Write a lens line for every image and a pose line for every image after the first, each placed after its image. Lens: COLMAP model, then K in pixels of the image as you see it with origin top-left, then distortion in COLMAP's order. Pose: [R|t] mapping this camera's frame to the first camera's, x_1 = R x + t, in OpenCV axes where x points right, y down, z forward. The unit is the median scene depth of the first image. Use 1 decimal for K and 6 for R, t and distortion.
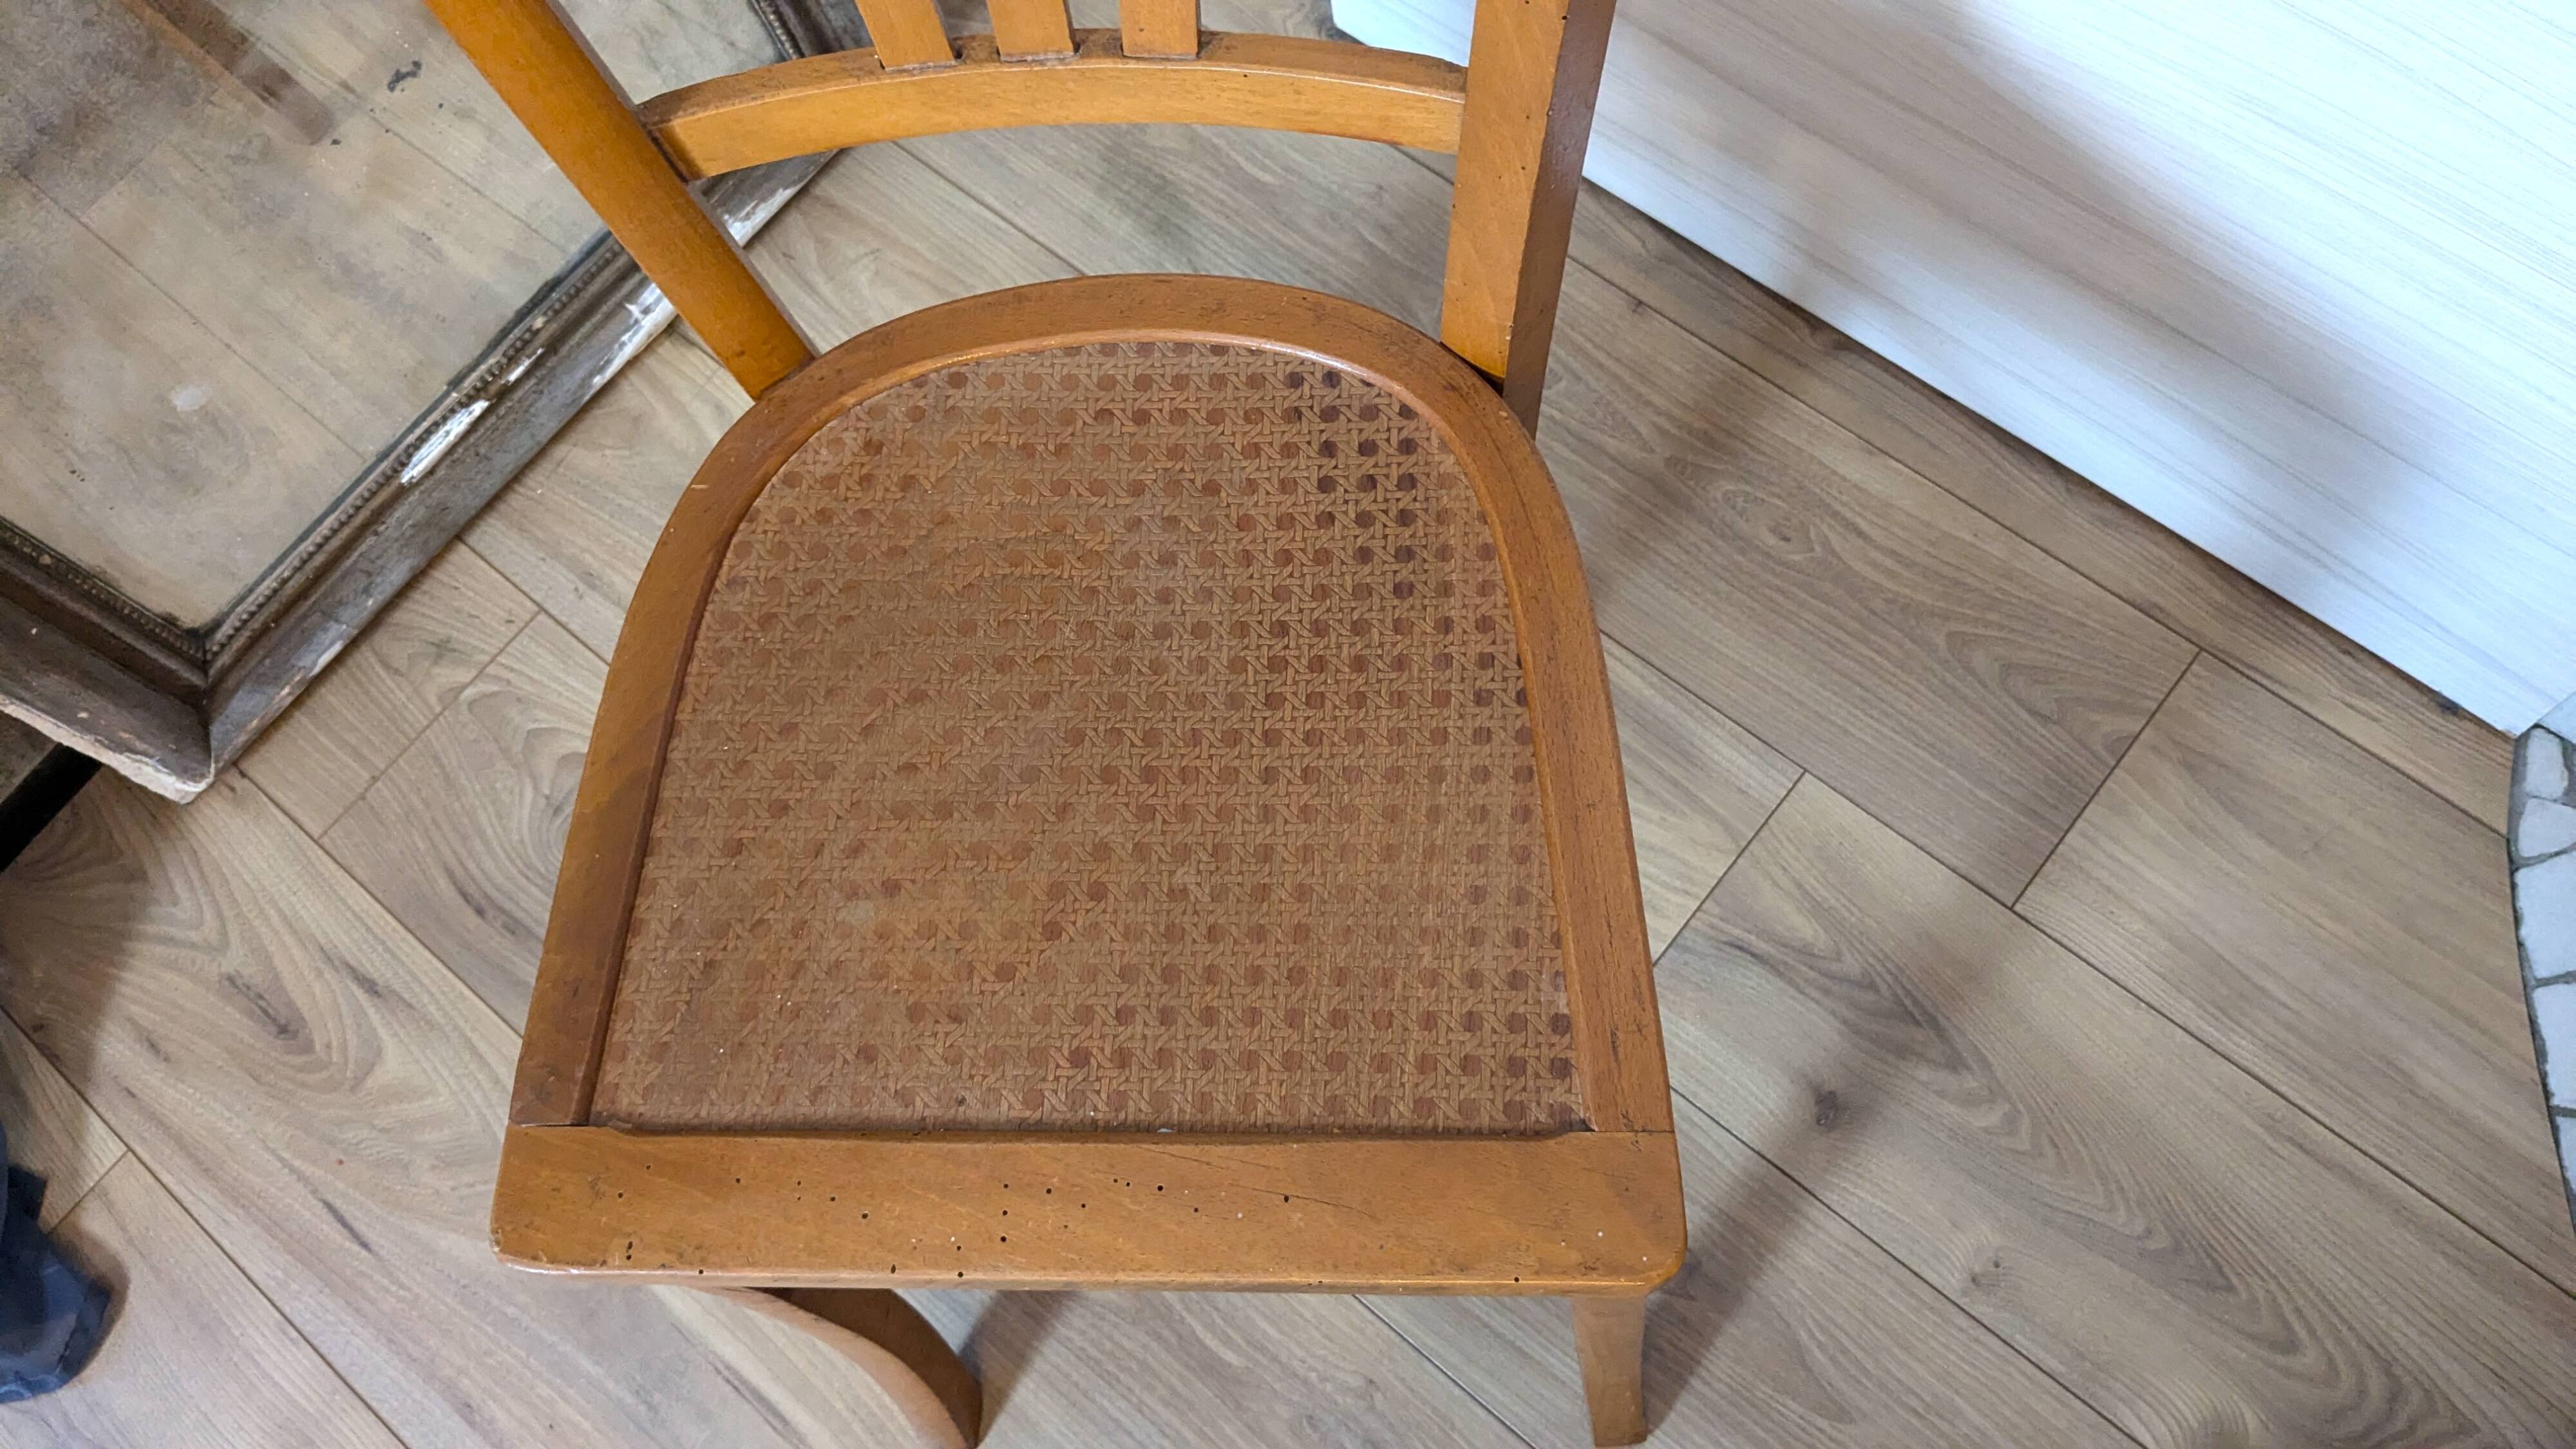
lens RADIAL K [[2042.2, 0, 1310.9], [0, 2042.2, 686.4], [0, 0, 1]] dist [0.040959, -0.077147]
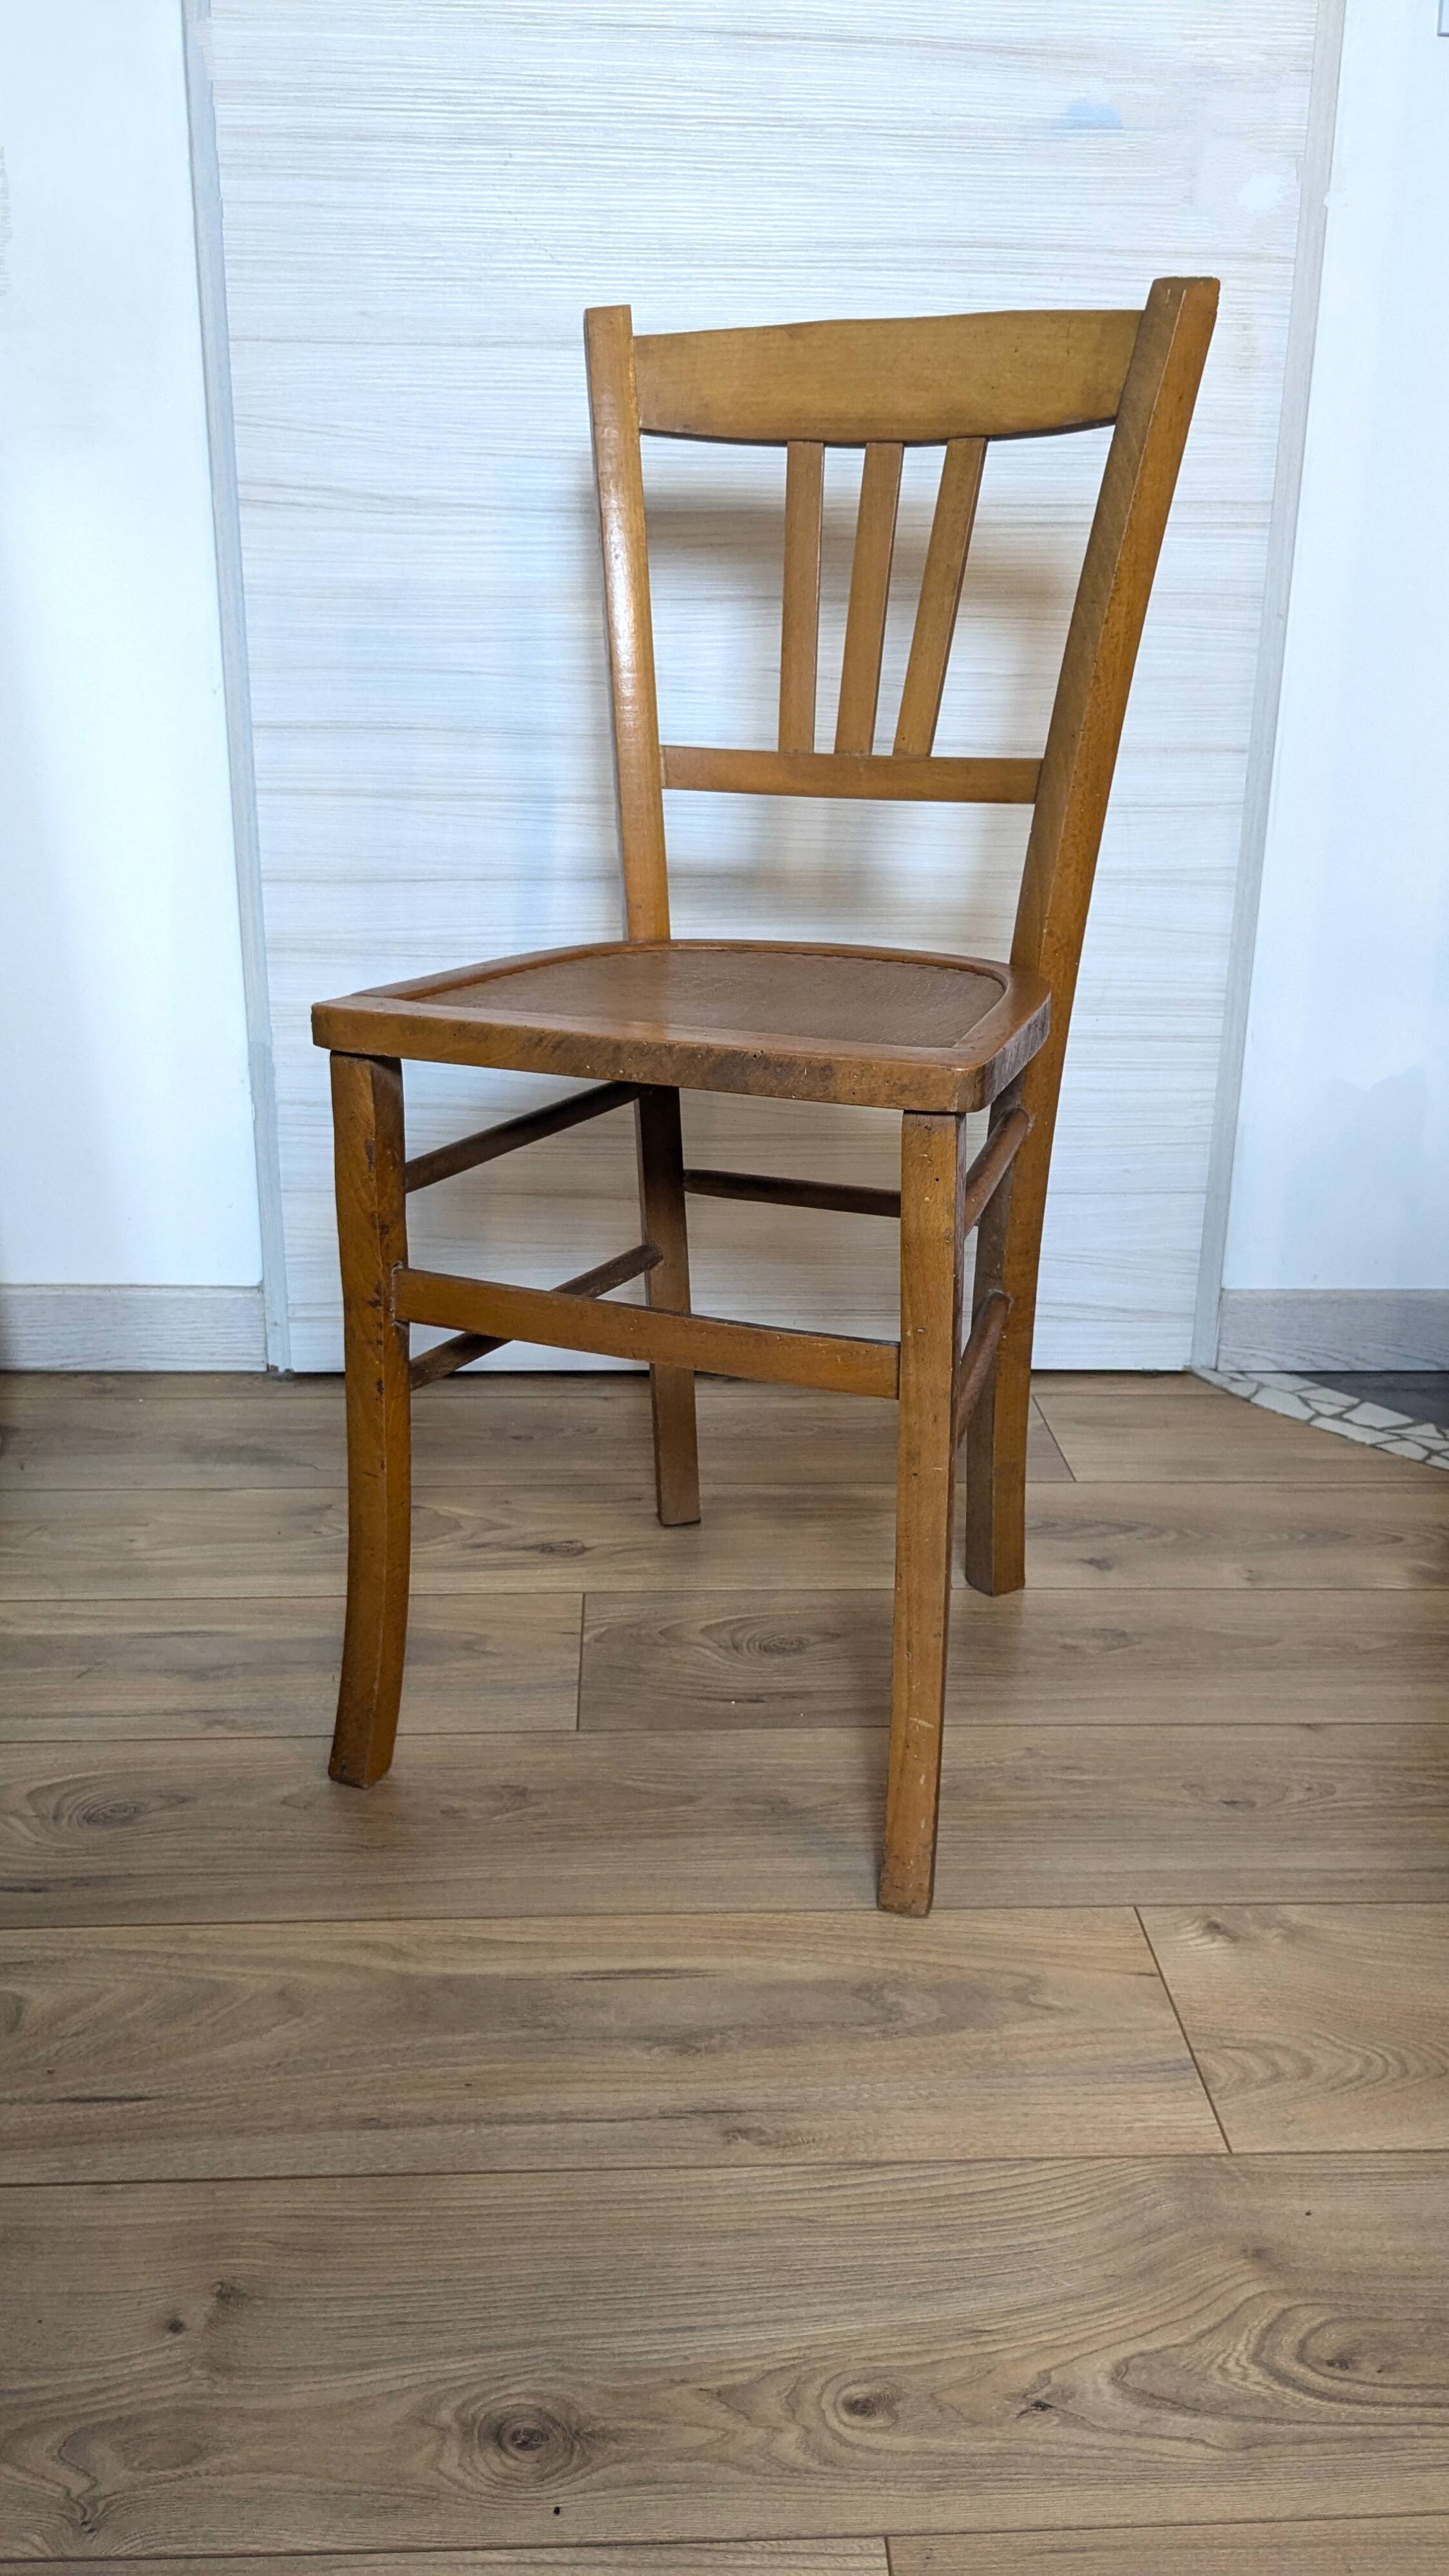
lens RADIAL K [[2042.2, 0, 726.9], [0, 2042.2, 1308.1], [0, 0, 1]] dist [0.040959, -0.077147]
pose [[0.735250, -0.107456, 0.669224, -0.815749], [0.593305, 0.579420, -0.558804, 0.702220], [-0.327715, 0.807914, 0.489773, 0.240491]]
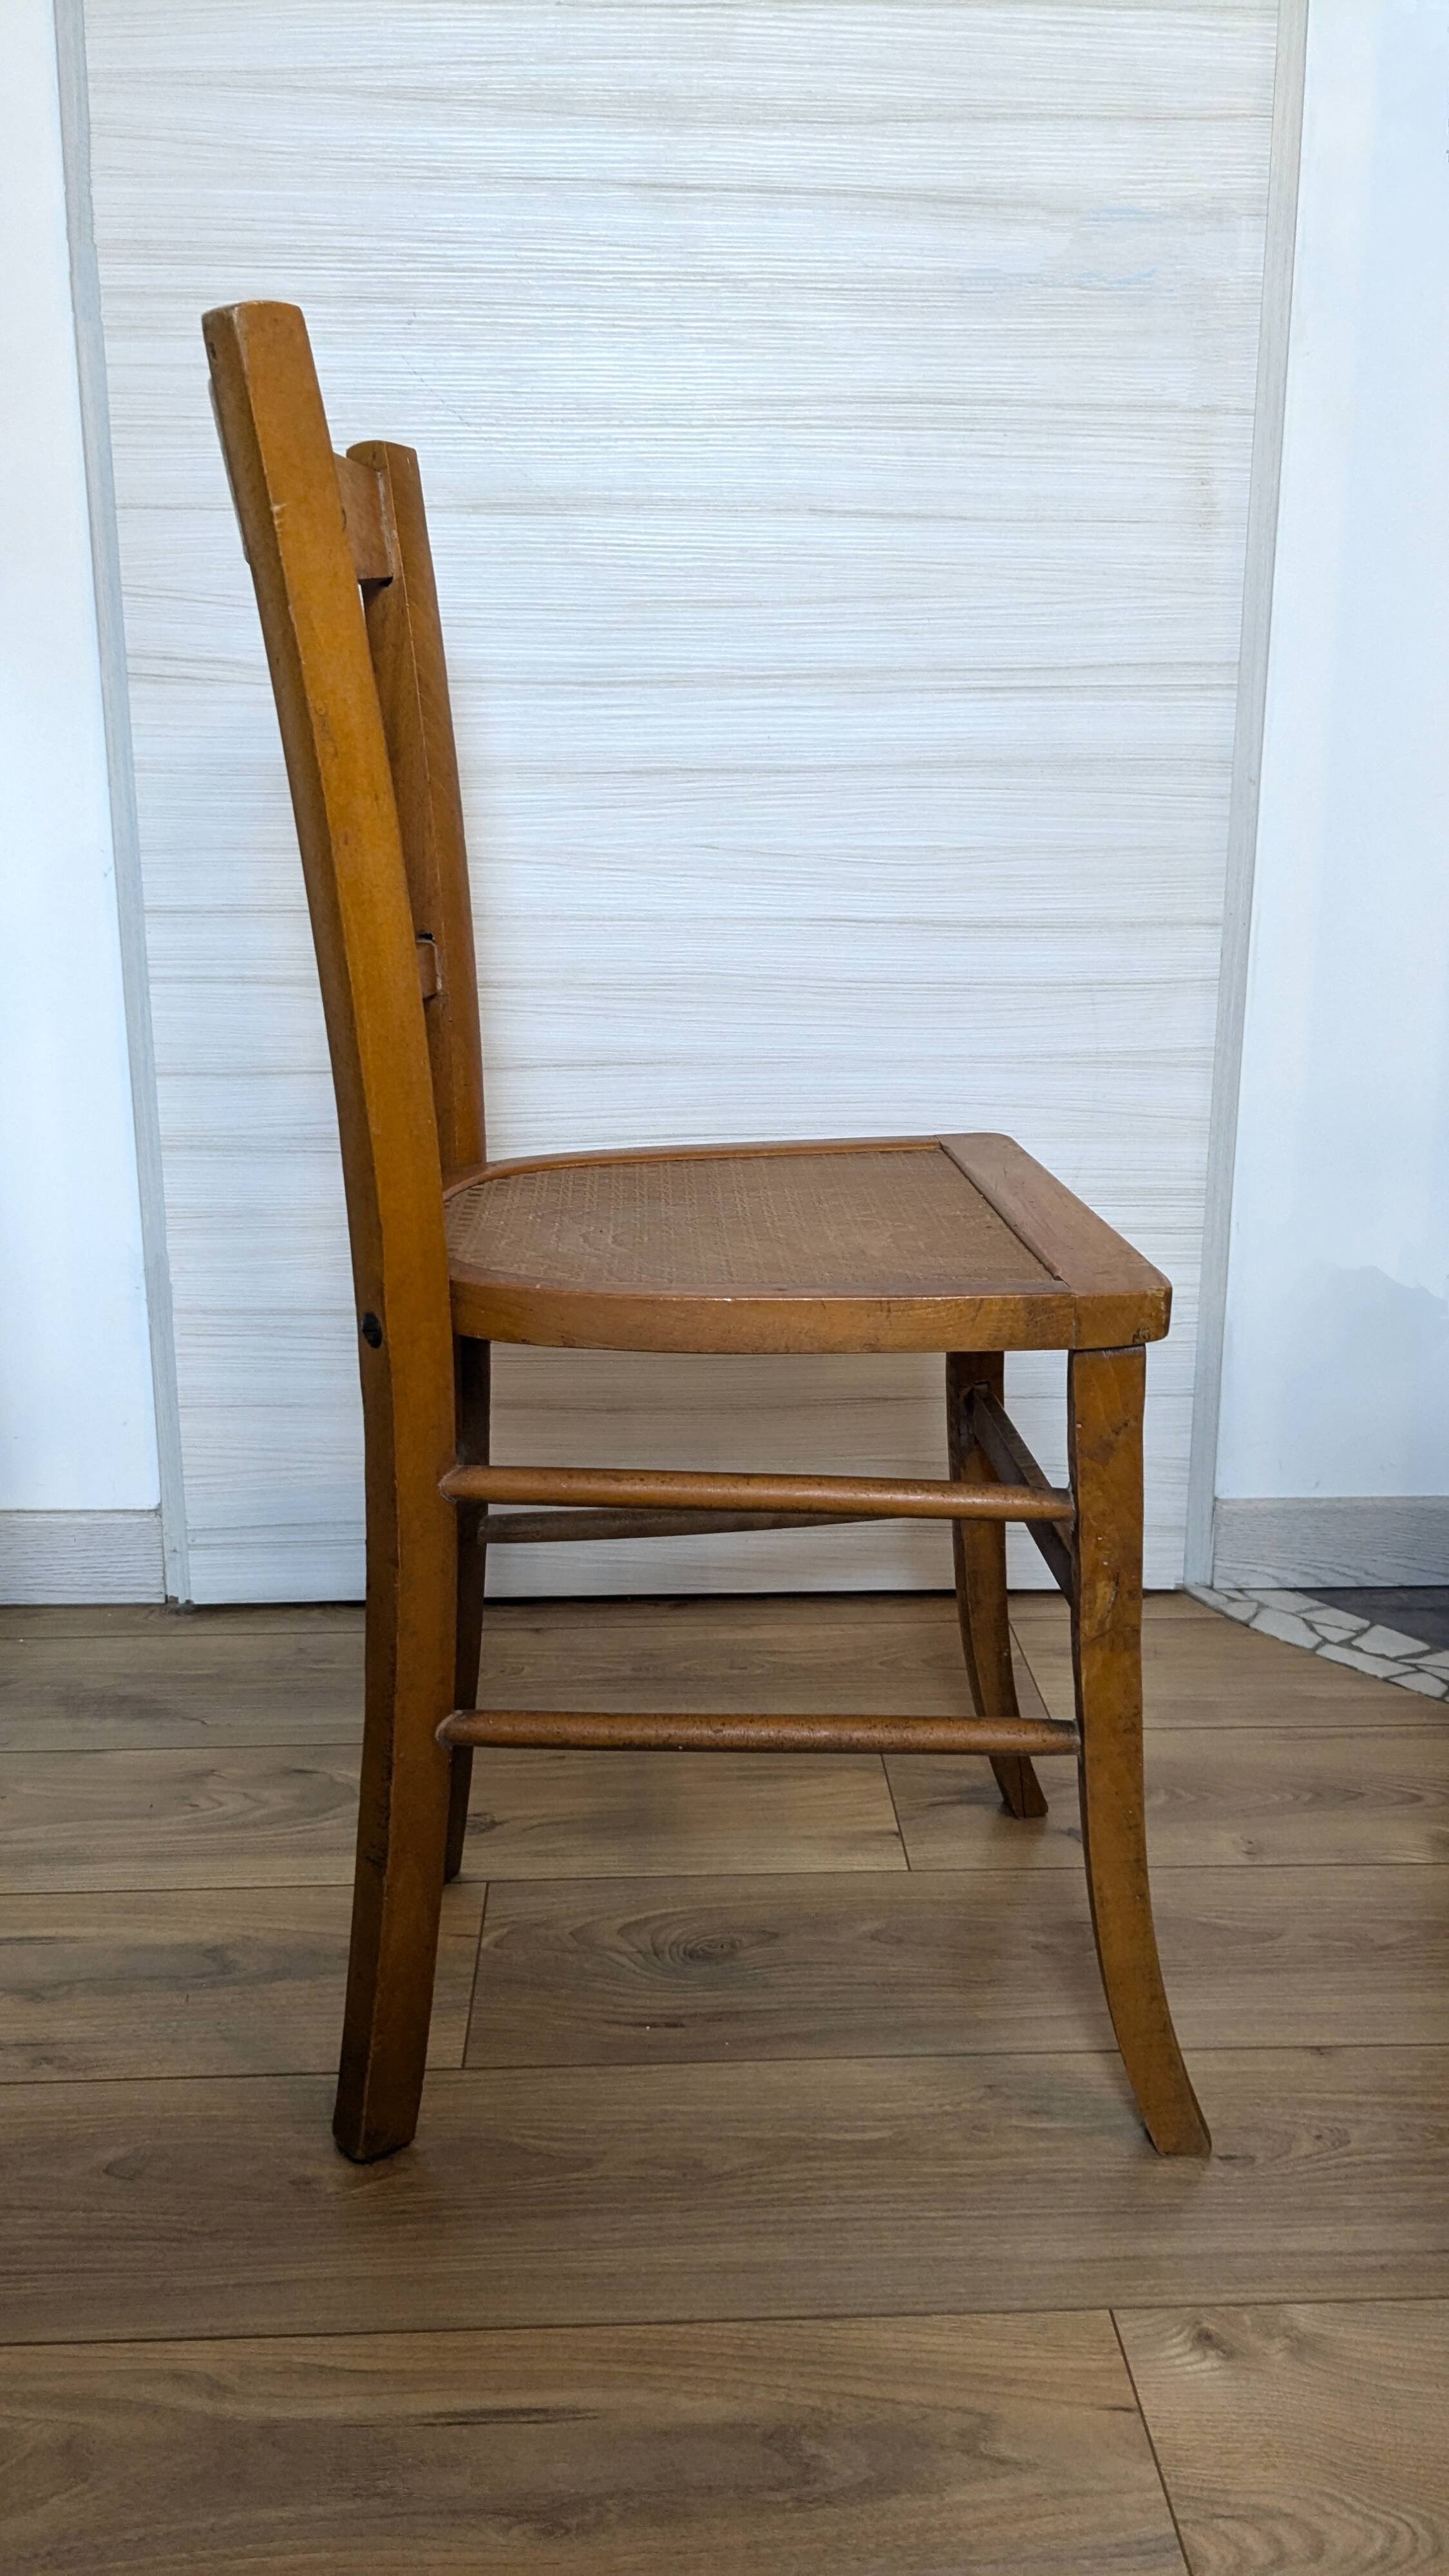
lens RADIAL K [[2048.6, 0, 732.9], [0, 2048.6, 1281.8], [0, 0, 1]] dist [0.034736, -0.068143]
pose [[0.737243, -0.060392, 0.672924, -0.682692], [0.596786, 0.525129, -0.606700, 0.627739], [-0.316732, 0.848877, 0.423189, 0.242917]]
